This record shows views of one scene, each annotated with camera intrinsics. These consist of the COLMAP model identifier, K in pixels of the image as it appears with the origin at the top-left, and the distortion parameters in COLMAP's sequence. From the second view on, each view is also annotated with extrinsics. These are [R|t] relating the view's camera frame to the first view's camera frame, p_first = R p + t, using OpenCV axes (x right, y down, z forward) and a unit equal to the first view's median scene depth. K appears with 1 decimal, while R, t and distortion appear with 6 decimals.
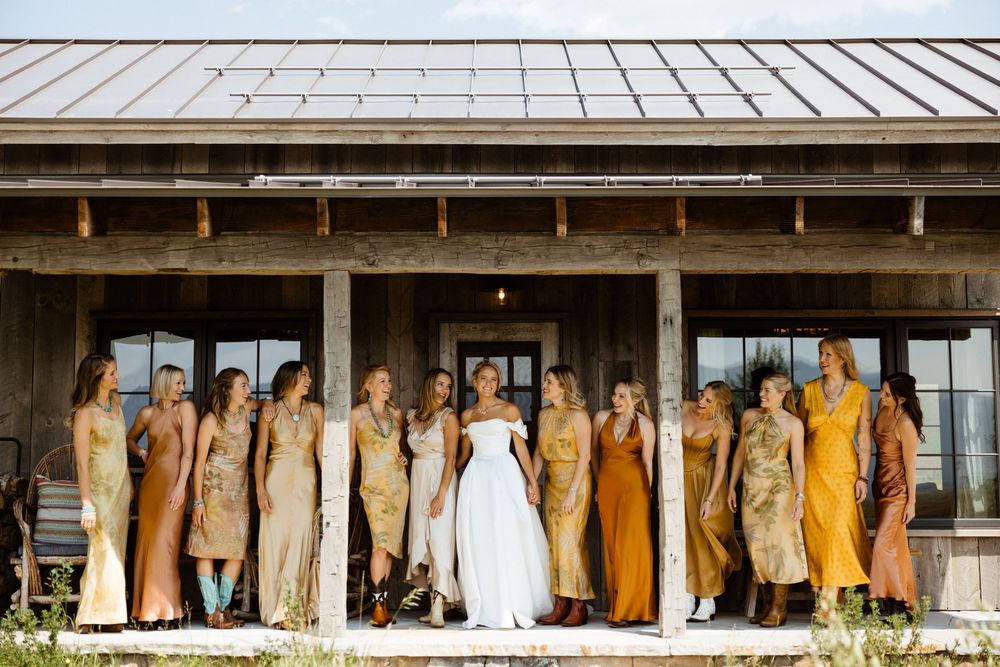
lens RADIAL K [[1429.9, 0, 499.1], [0, 1429.9, 333.2], [0, 0, 1]] dist [-0.016513, 0.000000]
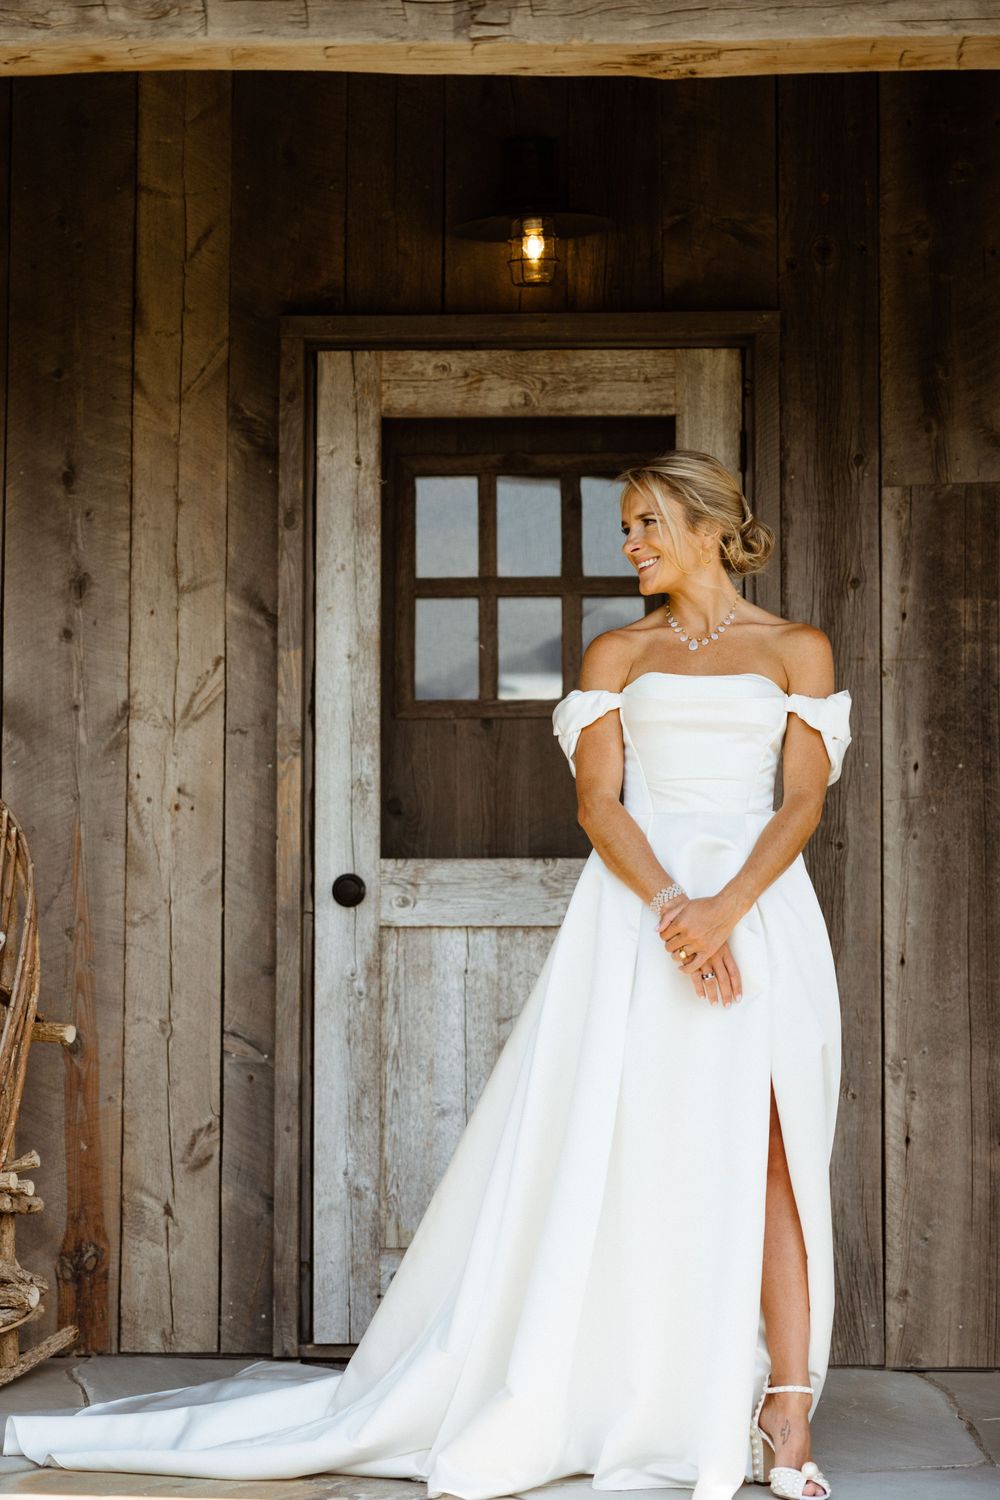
lens RADIAL K [[3045.9, 0, 501.2], [0, 3045.9, 751.0], [0, 0, 1]] dist [0.084704, 0.000000]
pose [[0.998586, -0.000442, -0.053158, 0.026704], [0.003263, 0.998589, 0.052998, 0.039926], [0.053060, -0.053097, 0.997179, 0.393931]]
